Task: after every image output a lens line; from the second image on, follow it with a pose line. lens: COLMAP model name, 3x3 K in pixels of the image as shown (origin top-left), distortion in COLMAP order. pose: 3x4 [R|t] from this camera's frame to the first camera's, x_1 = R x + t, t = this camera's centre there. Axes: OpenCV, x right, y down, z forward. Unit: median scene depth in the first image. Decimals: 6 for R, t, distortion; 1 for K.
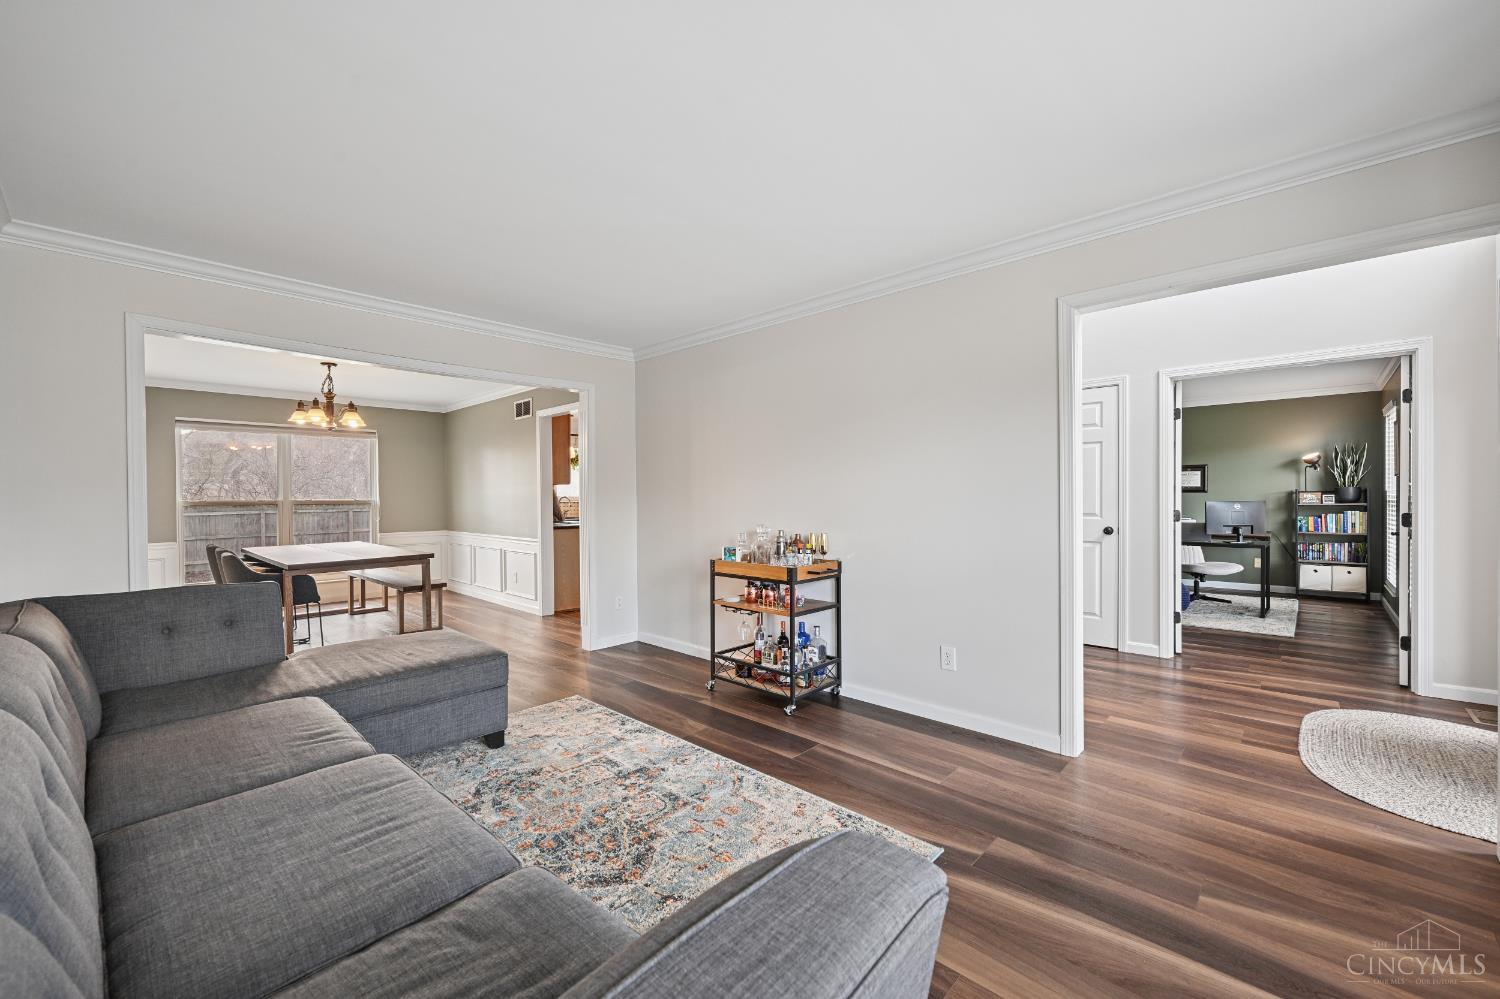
lens RADIAL K [[595.2, 0, 750.0], [0, 595.2, 499.5], [0, 0, 1]] dist [0.001004, 0.000137]
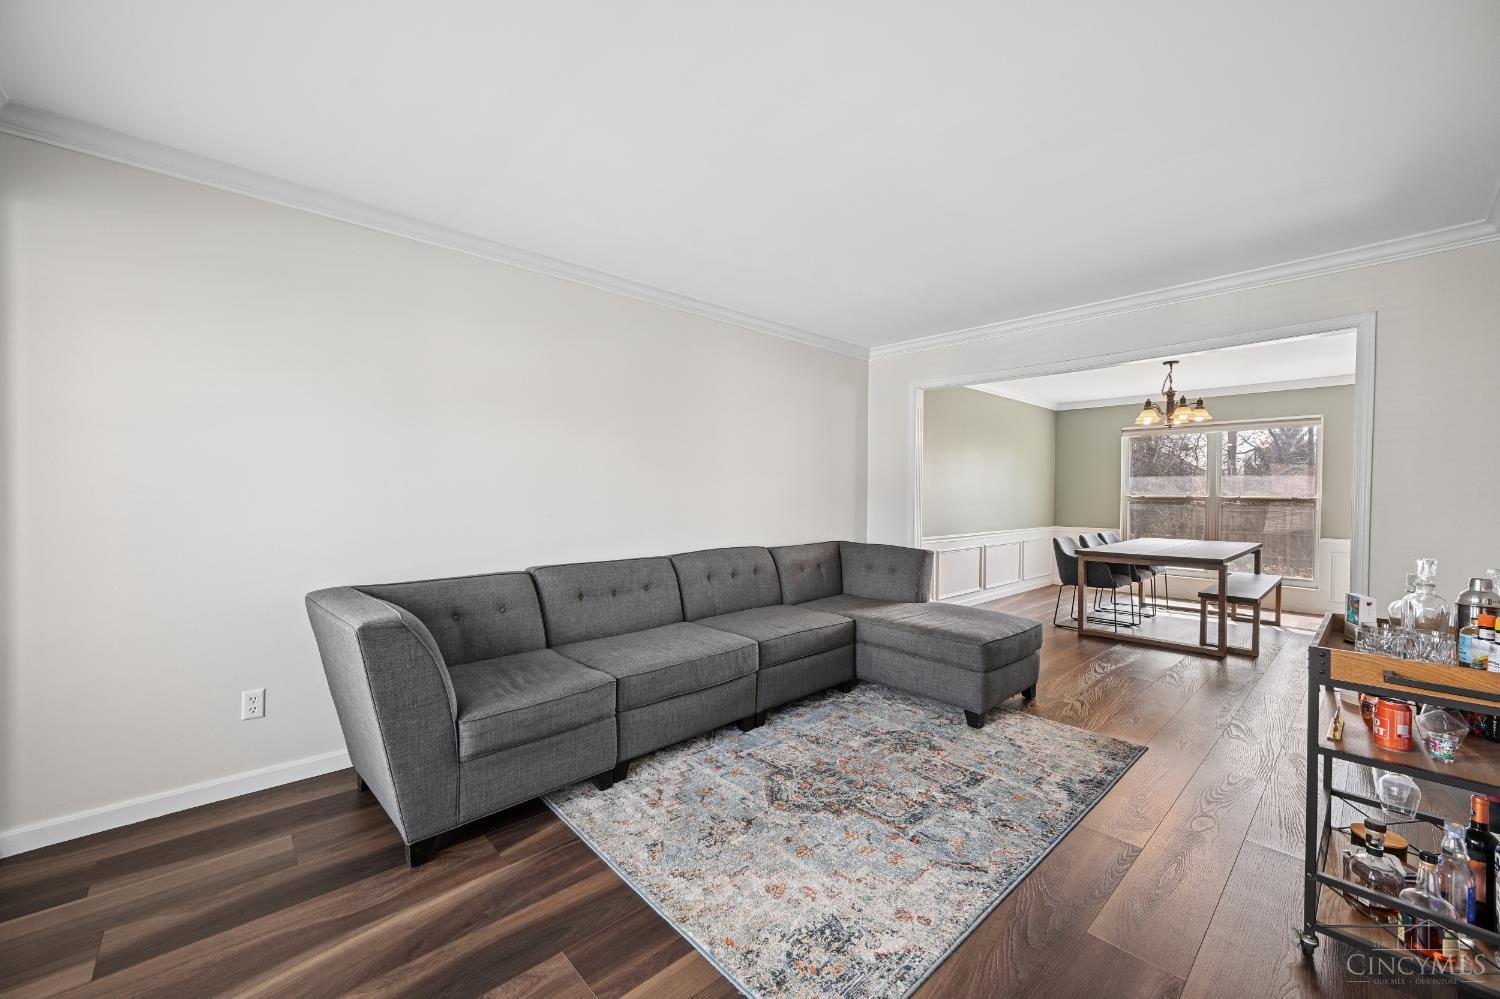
lens RADIAL K [[584.4, 0, 750.0], [0, 584.4, 499.5], [0, 0, 1]] dist [0.000011, -0.000084]
pose [[-0.059923, 0.019671, -0.998009, 0.695172], [-0.016254, 0.999654, 0.020680, -0.006160], [0.998071, 0.017460, -0.059582, 0.717684]]
